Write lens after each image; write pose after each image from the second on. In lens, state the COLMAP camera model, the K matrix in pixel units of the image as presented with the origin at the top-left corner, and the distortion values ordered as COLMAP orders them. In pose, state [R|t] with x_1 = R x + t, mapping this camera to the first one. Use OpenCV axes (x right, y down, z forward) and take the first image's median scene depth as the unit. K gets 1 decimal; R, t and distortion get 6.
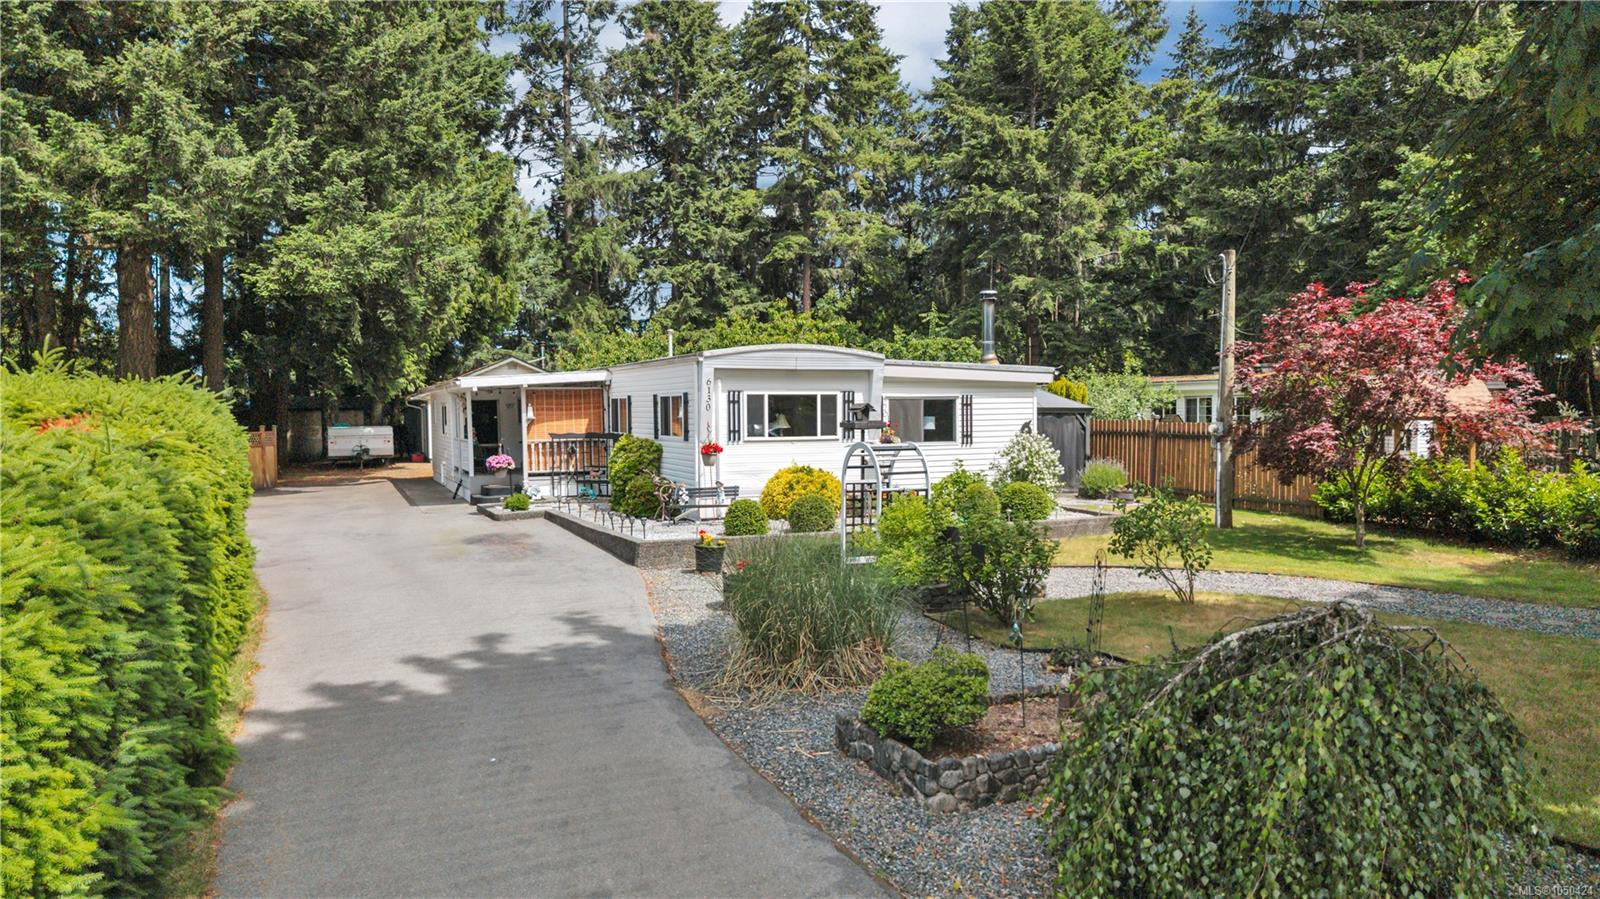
lens RADIAL K [[1088.1, 0, 800.0], [0, 1088.1, 449.5], [0, 0, 1]] dist [0.066360, -0.072084]
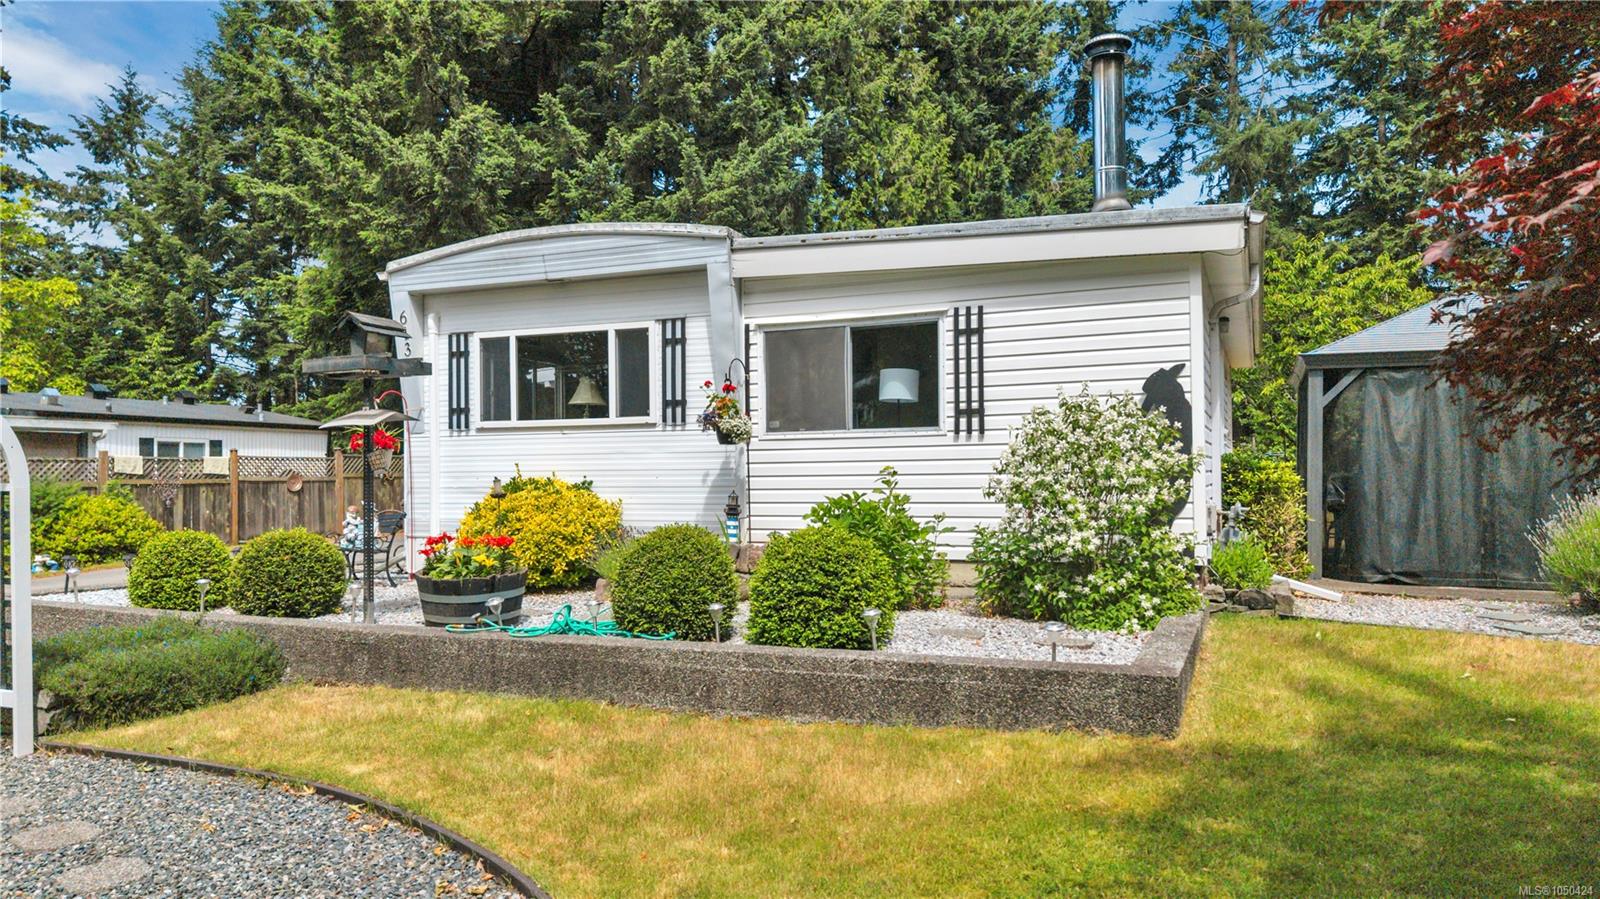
lens RADIAL K [[1074.6, 0, 800.0], [0, 1074.6, 449.5], [0, 0, 1]] dist [0.038135, -0.035877]
pose [[0.680358, -0.015753, -0.732710, 0.304680], [-0.024339, 0.998732, -0.044072, 0.014752], [0.732475, 0.047818, 0.679112, 0.543012]]
